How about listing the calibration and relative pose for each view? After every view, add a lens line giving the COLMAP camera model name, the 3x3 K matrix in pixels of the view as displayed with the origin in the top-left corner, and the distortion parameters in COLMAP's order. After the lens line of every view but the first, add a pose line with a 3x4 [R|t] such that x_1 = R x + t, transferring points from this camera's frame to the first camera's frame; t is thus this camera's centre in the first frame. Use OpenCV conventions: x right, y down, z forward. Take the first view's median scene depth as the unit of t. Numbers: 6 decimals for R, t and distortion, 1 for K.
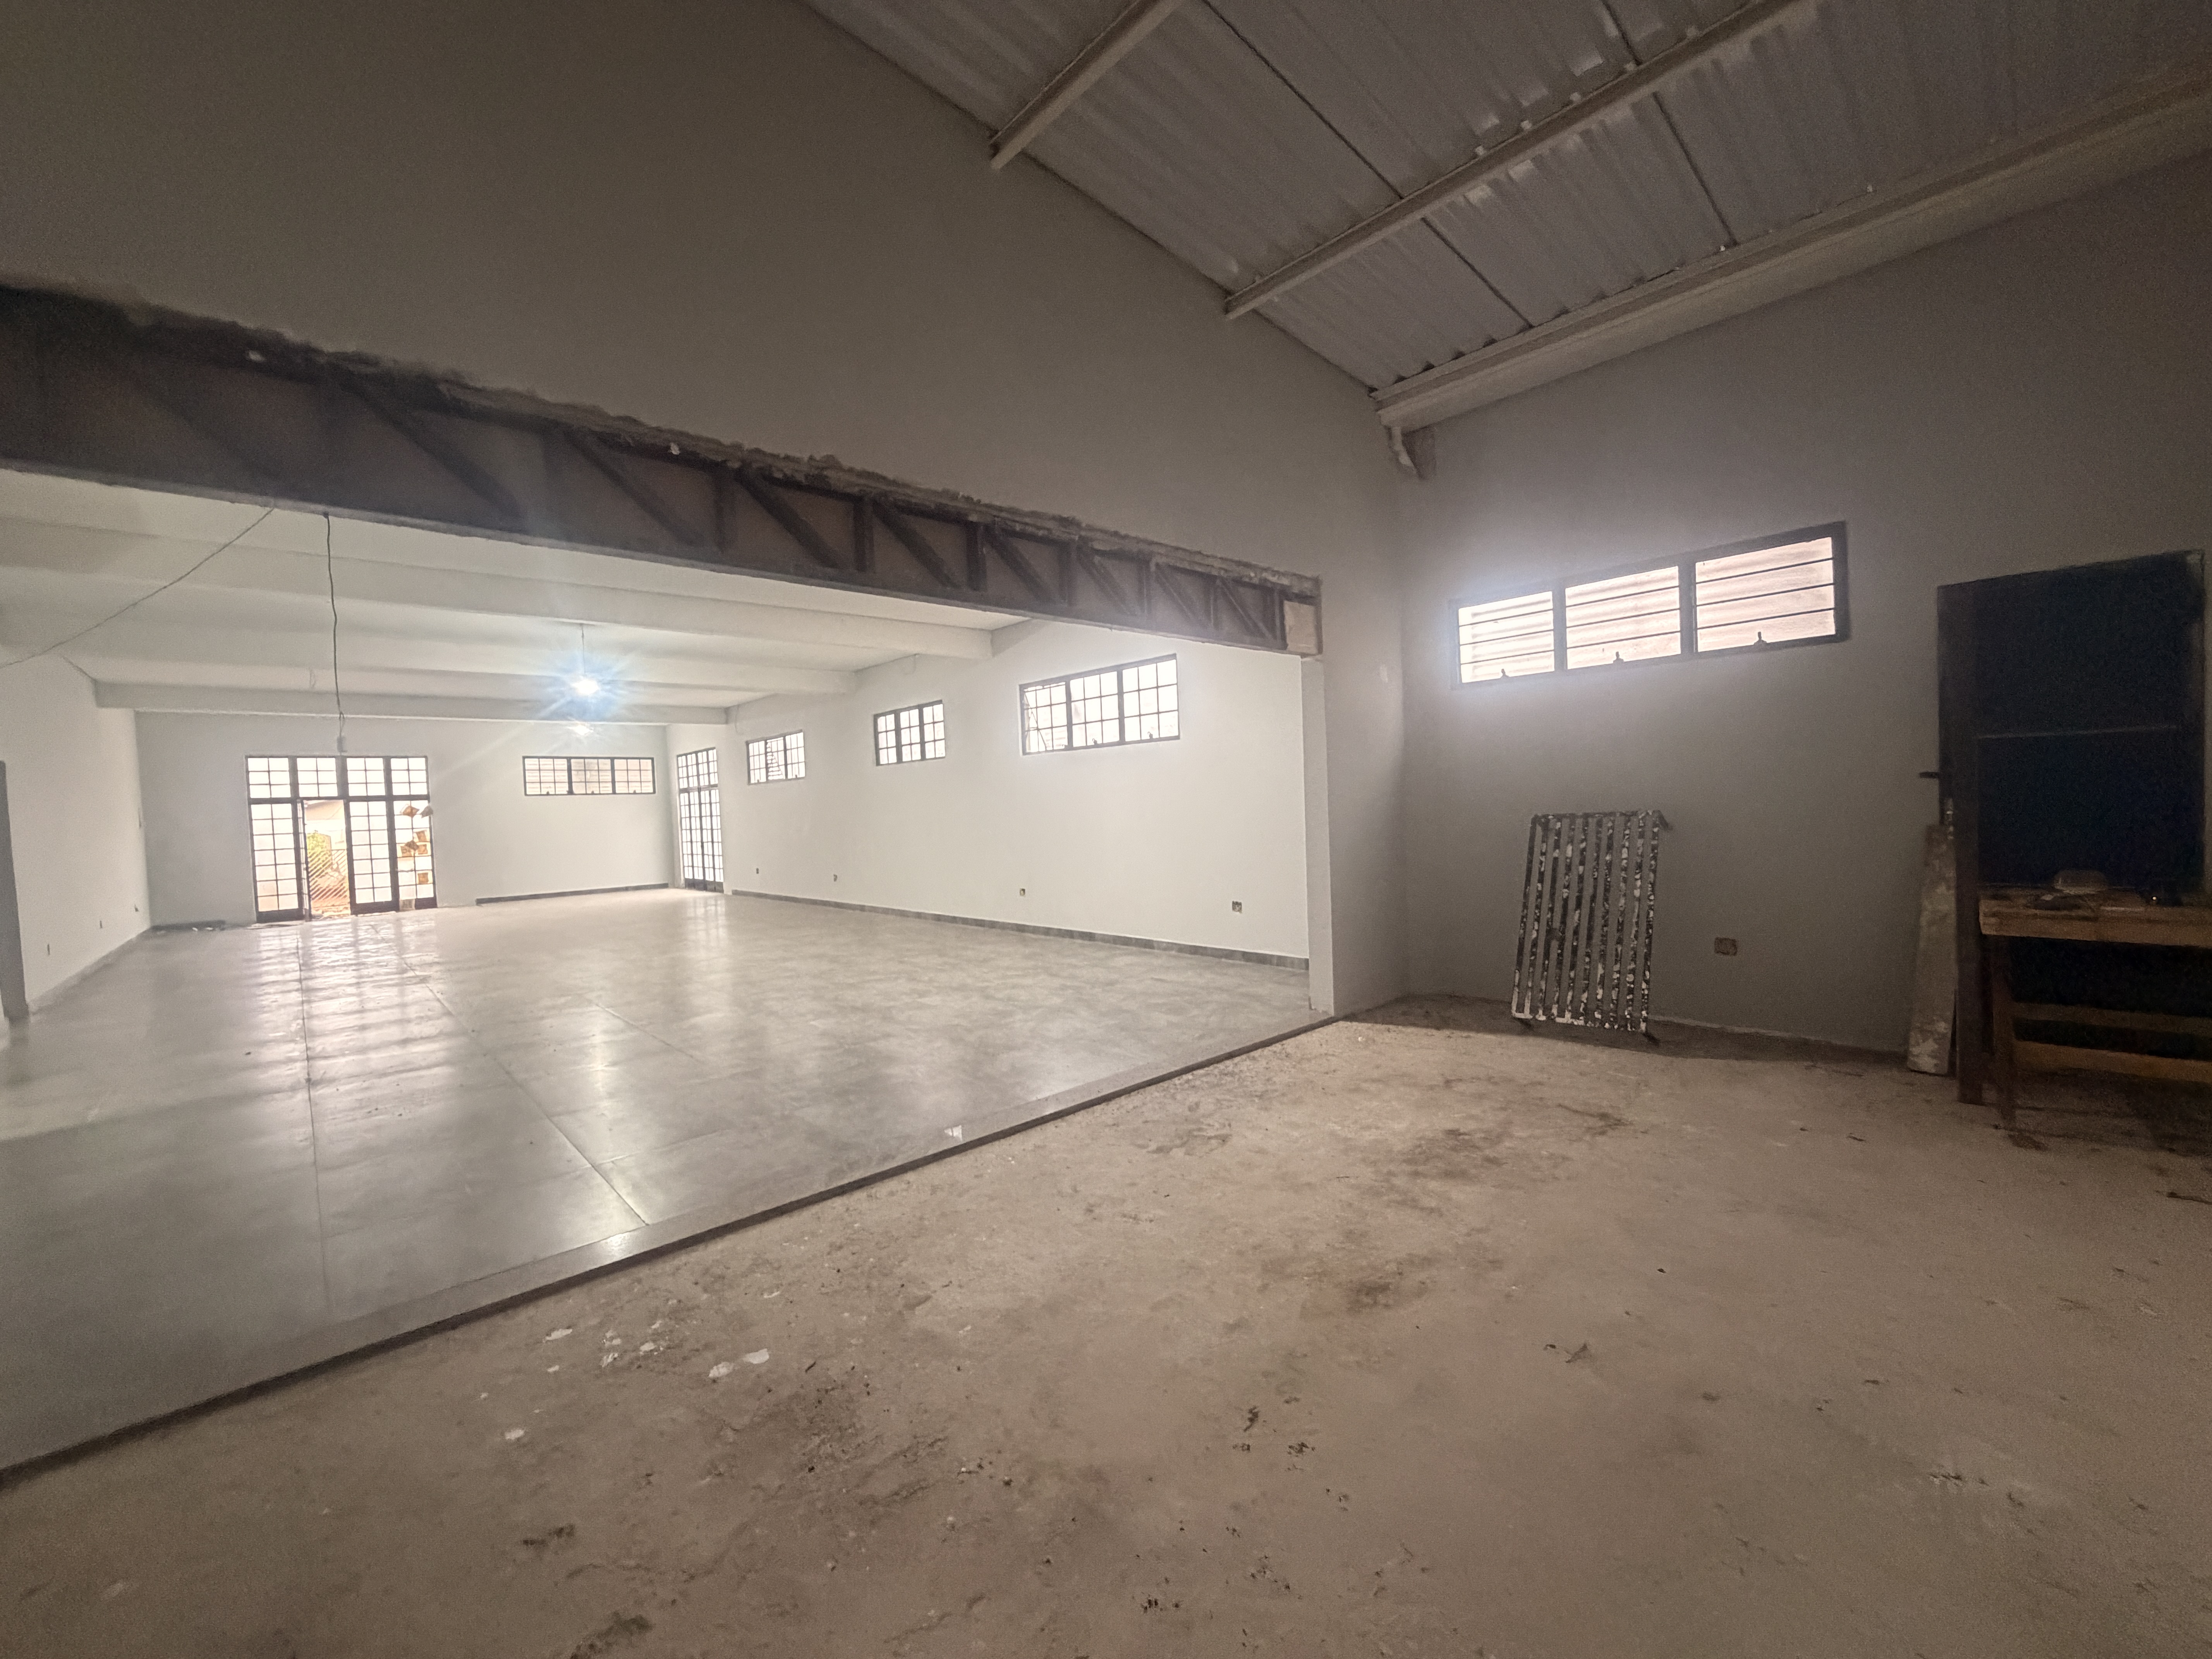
lens RADIAL K [[886.5, 0, 1104.8], [0, 886.5, 832.2], [0, 0, 1]] dist [-0.001081, 0.000324]
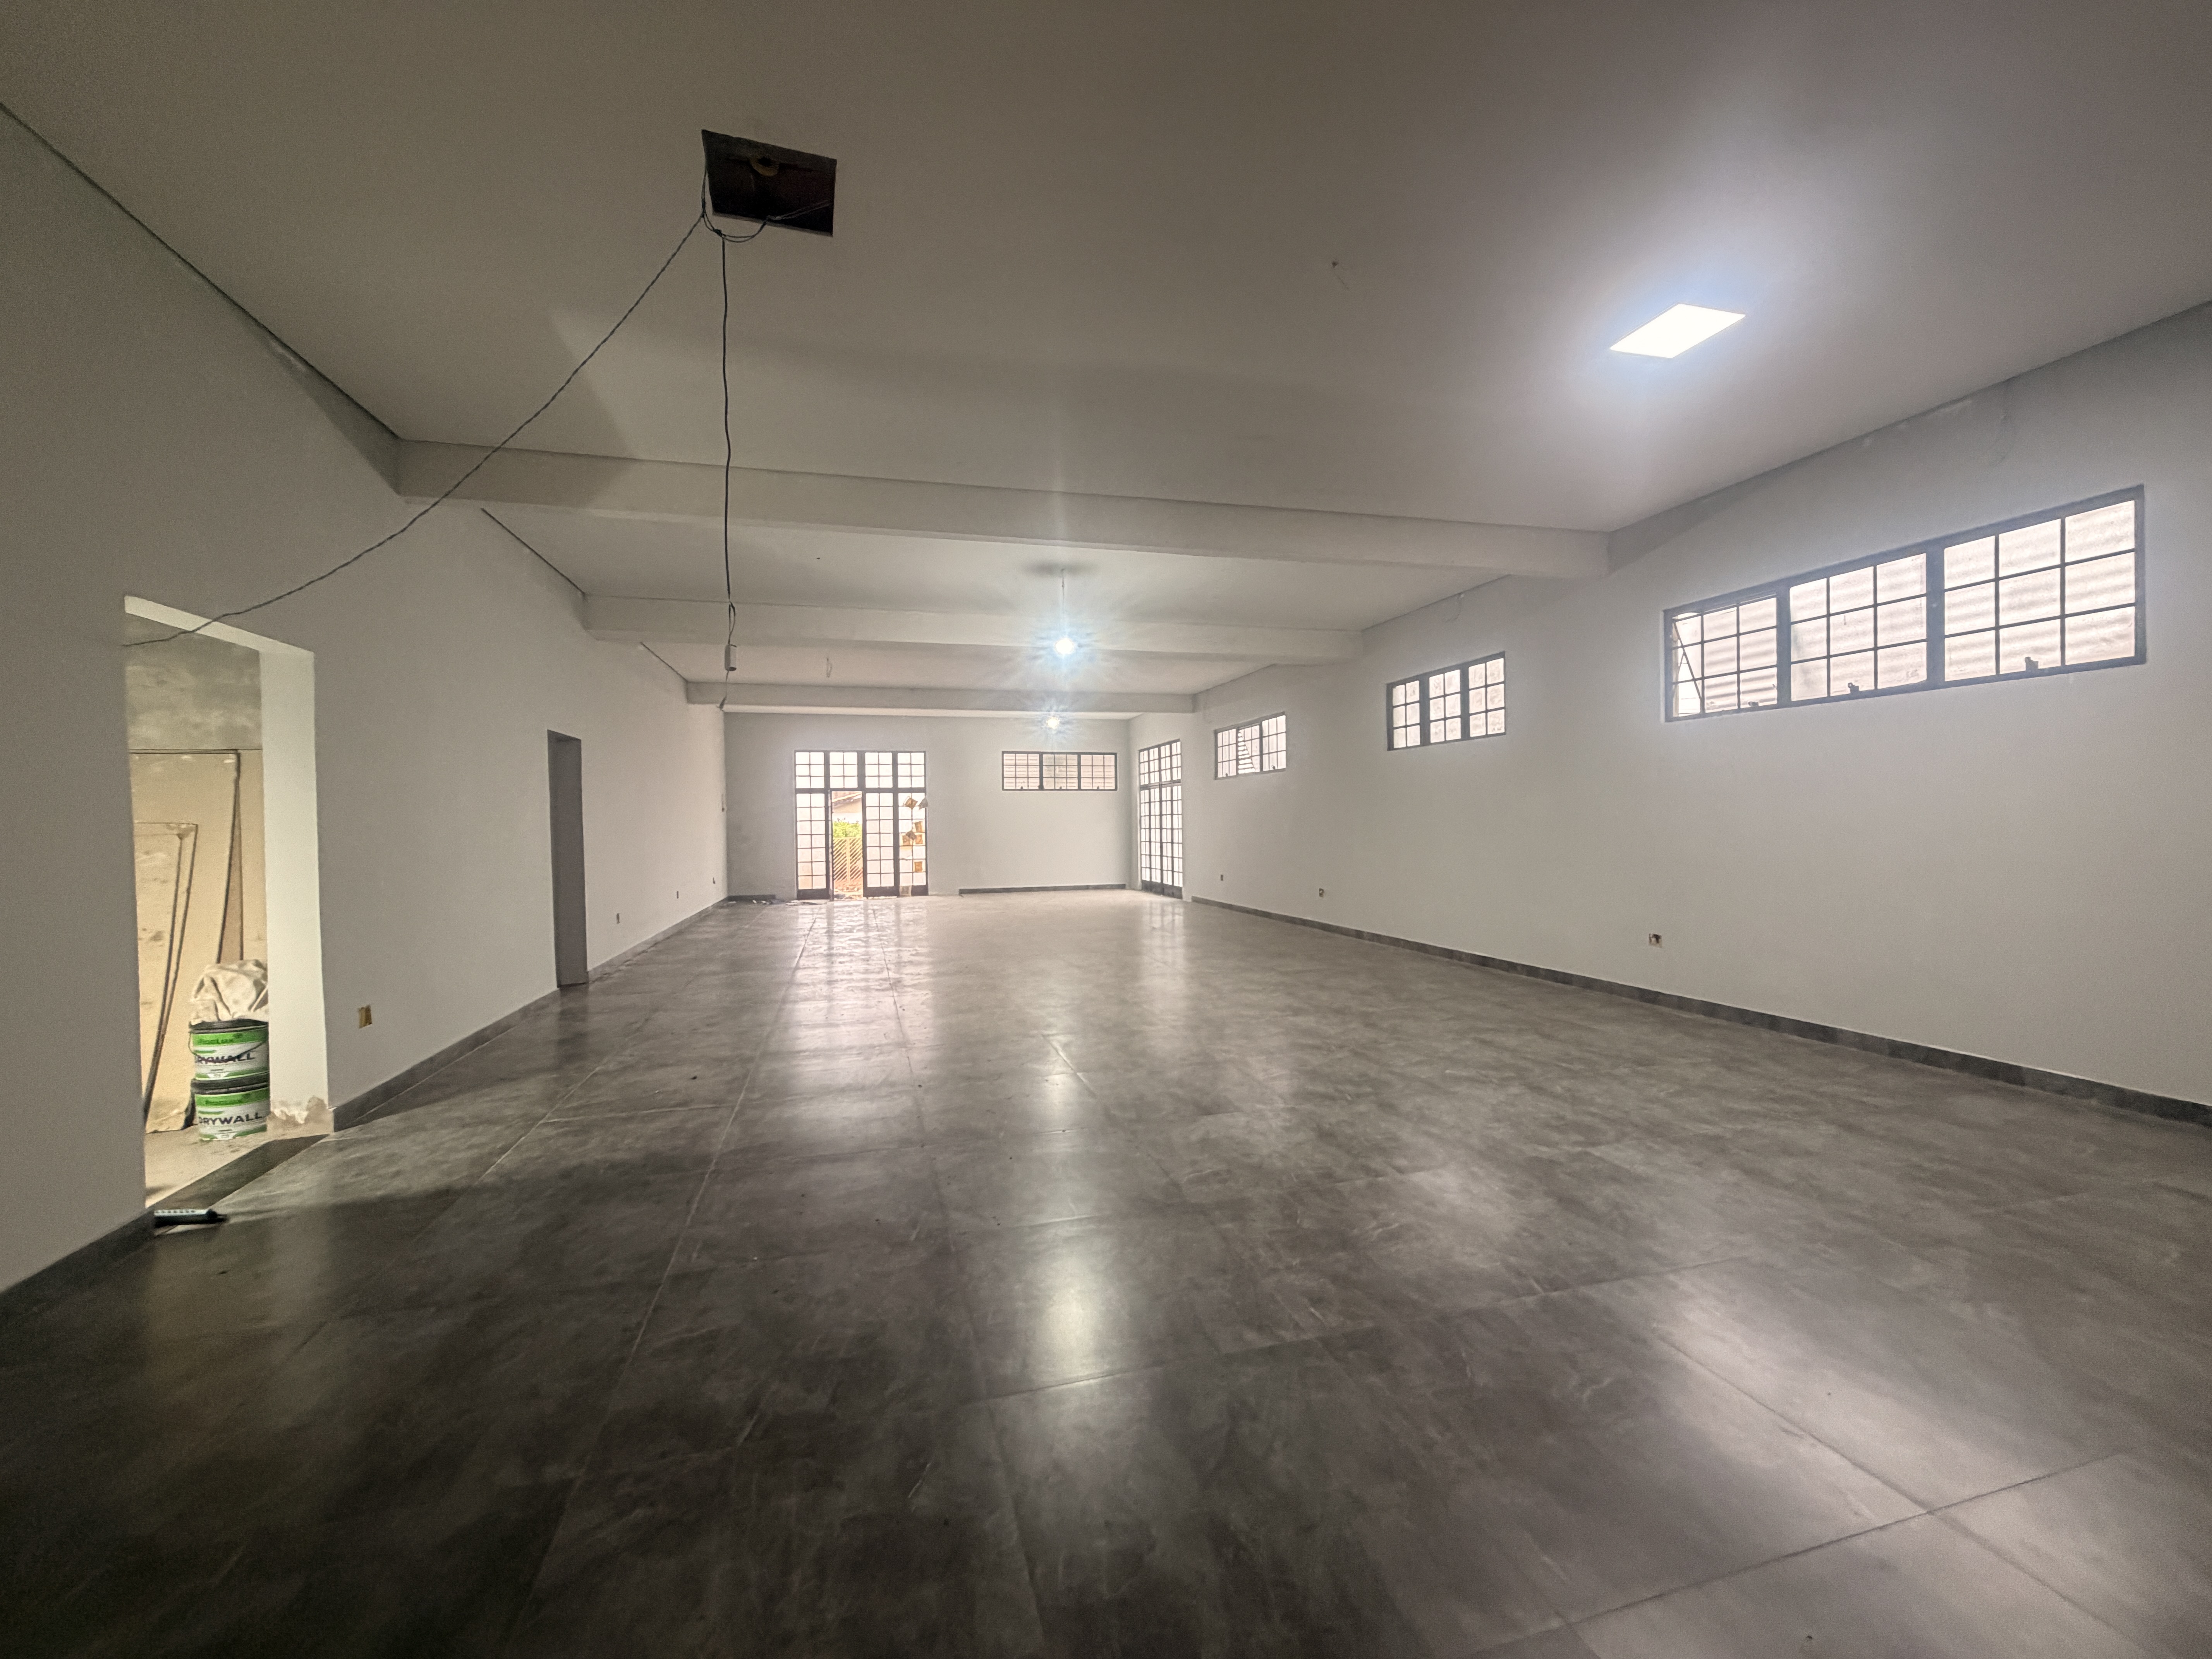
lens RADIAL K [[886.5, 0, 1094.7], [0, 886.5, 836.8], [0, 0, 1]] dist [-0.001081, 0.000324]
pose [[0.886653, 0.034893, -0.461118, -0.106719], [-0.036887, 0.999308, 0.004691, 0.003924], [0.460963, 0.012850, 0.887326, 0.174433]]
